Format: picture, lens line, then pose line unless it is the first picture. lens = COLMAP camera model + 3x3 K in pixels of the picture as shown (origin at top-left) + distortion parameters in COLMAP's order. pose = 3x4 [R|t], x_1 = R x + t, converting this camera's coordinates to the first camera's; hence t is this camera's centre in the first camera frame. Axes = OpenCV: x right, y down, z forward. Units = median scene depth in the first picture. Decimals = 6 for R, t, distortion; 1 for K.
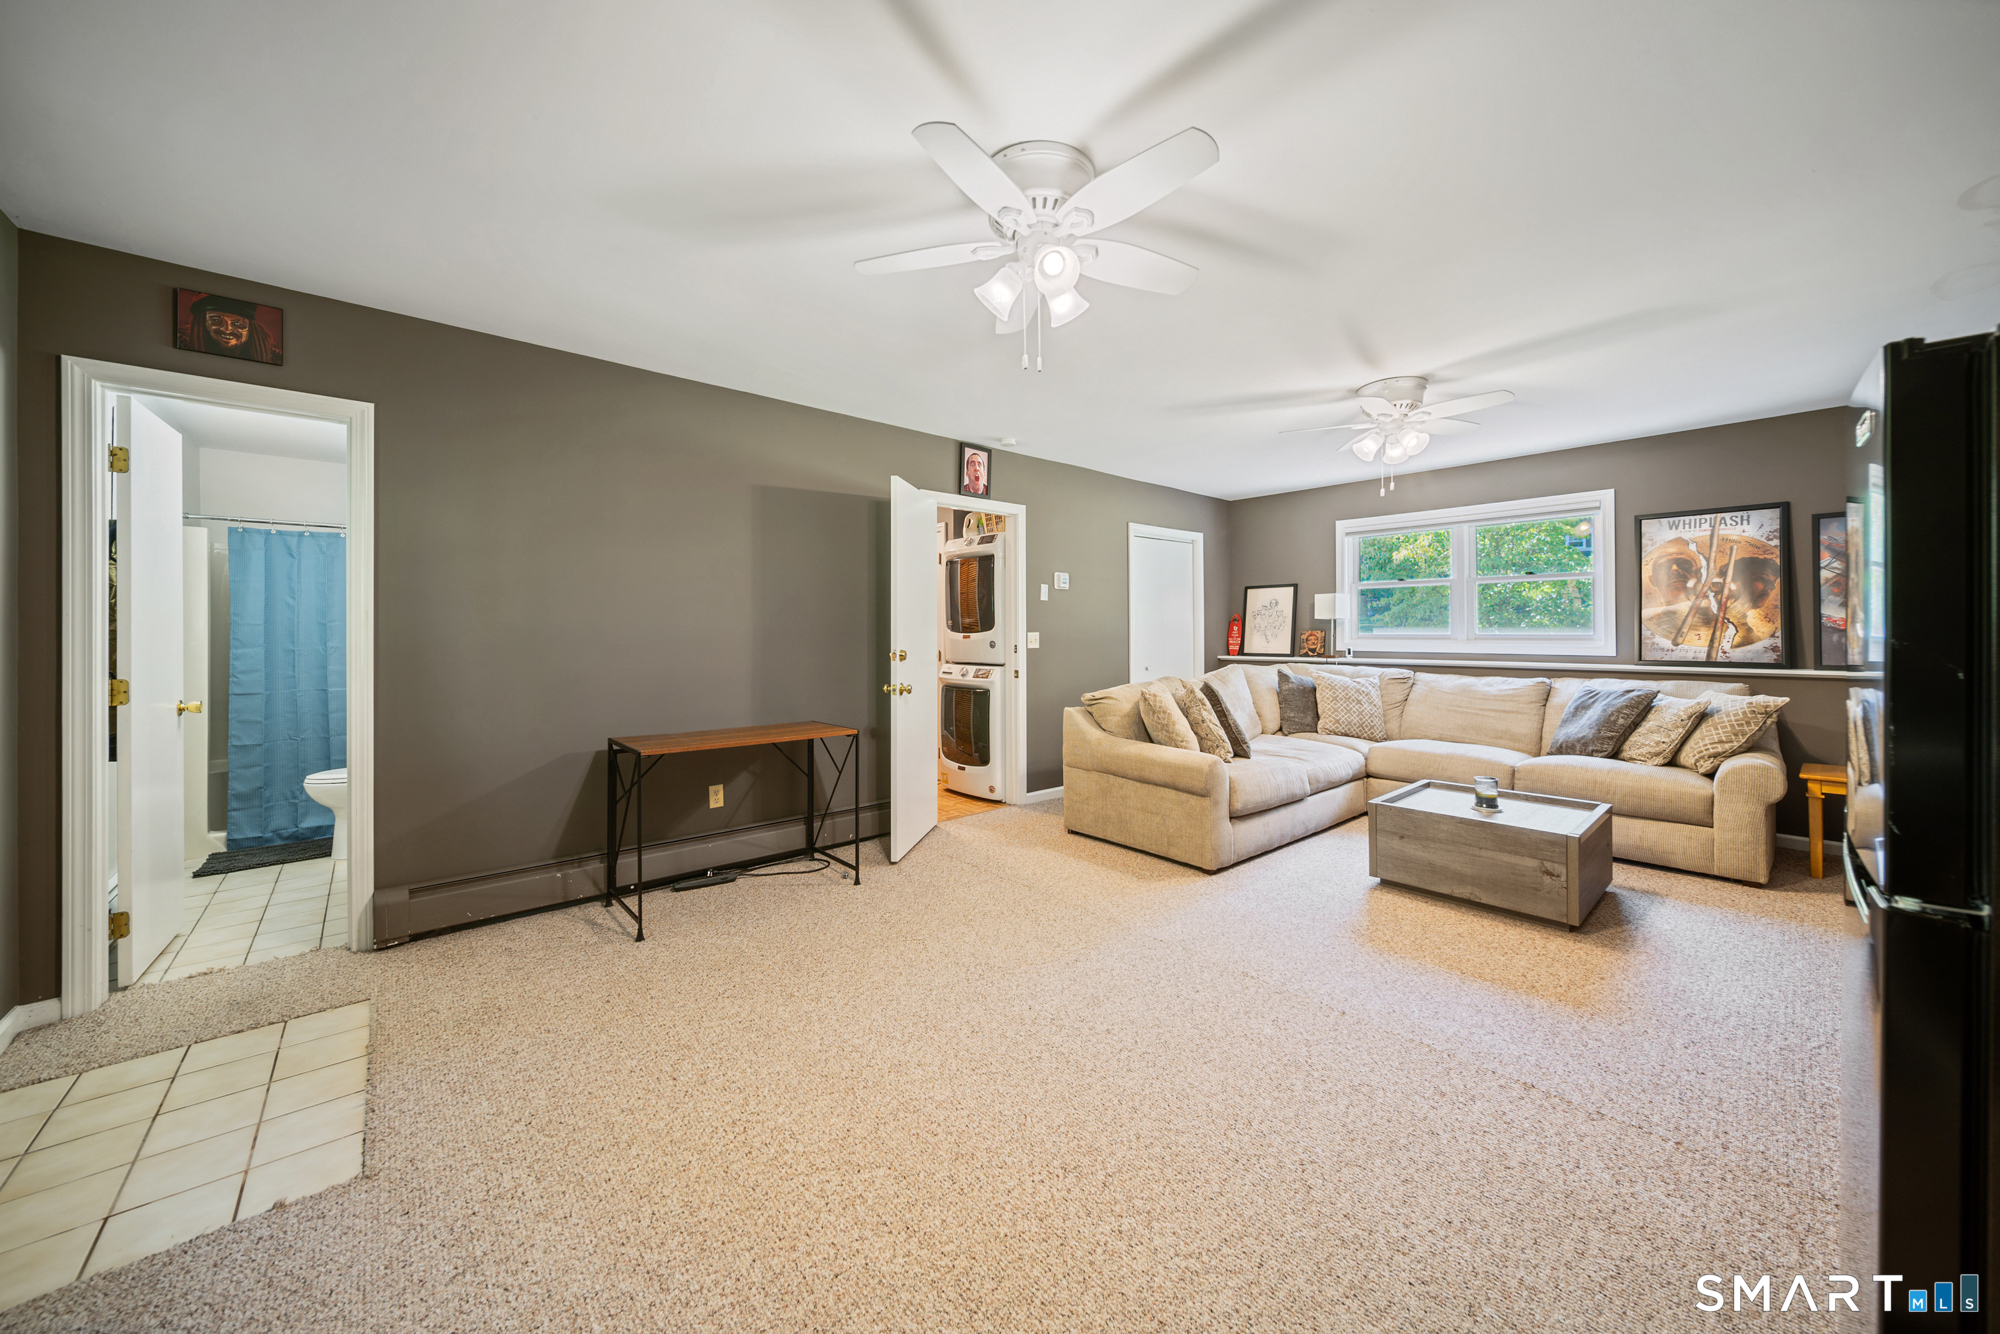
lens RADIAL K [[709.5, 0, 998.6], [0, 709.5, 623.4], [0, 0, 1]] dist [0.000470, -0.002199]
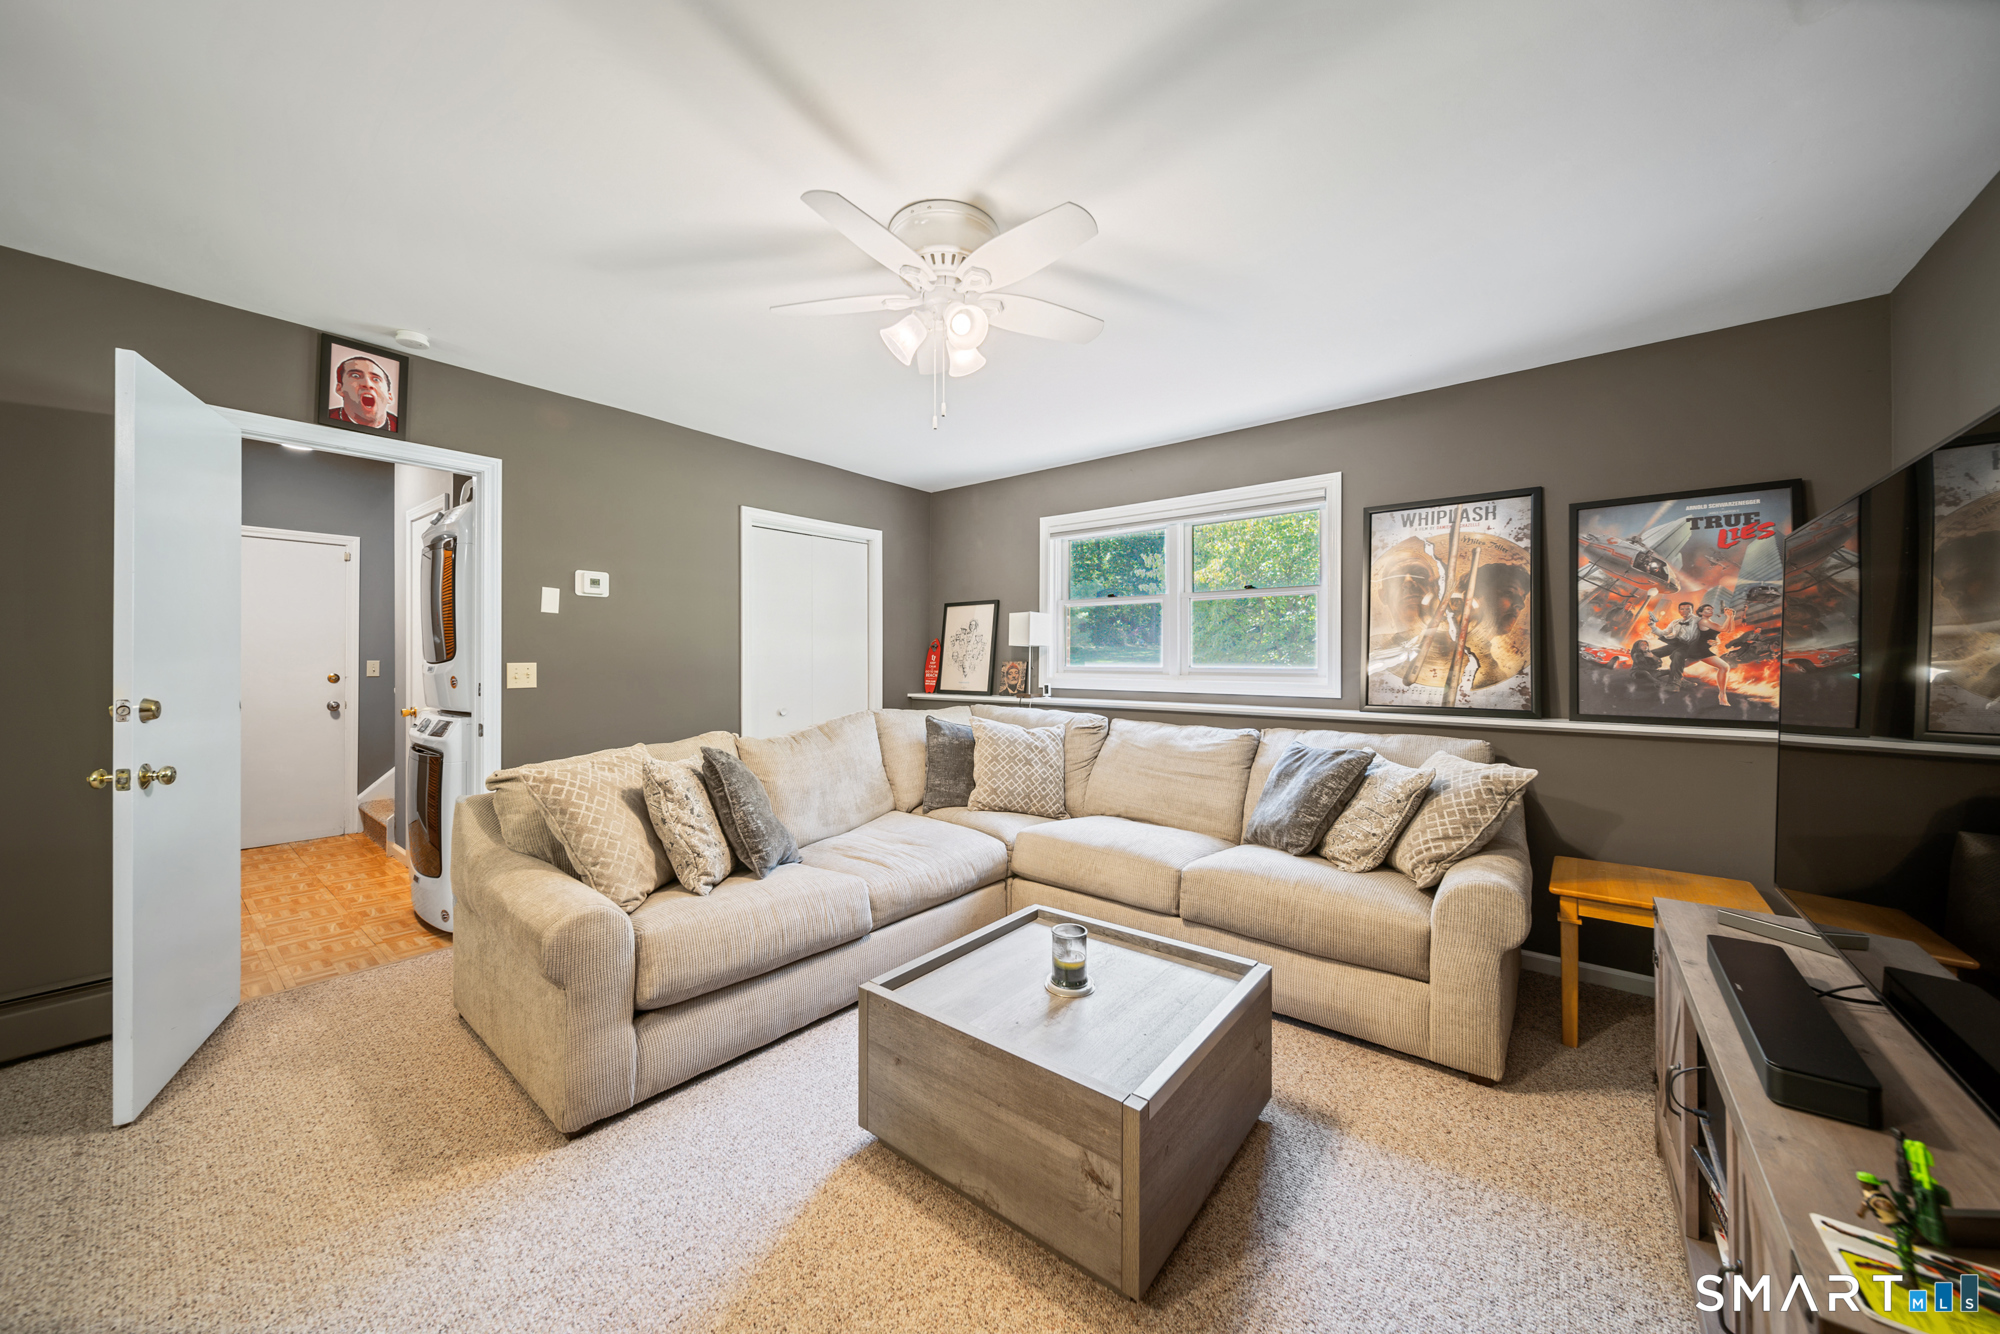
lens RADIAL K [[704.8, 0, 996.1], [0, 704.8, 655.7], [0, 0, 1]] dist [-0.000549, -0.000093]
pose [[0.984608, 0.005192, 0.174702, 0.418748], [-0.006345, 0.999962, 0.006039, -0.000391], [-0.174664, -0.007055, 0.984603, 0.366313]]
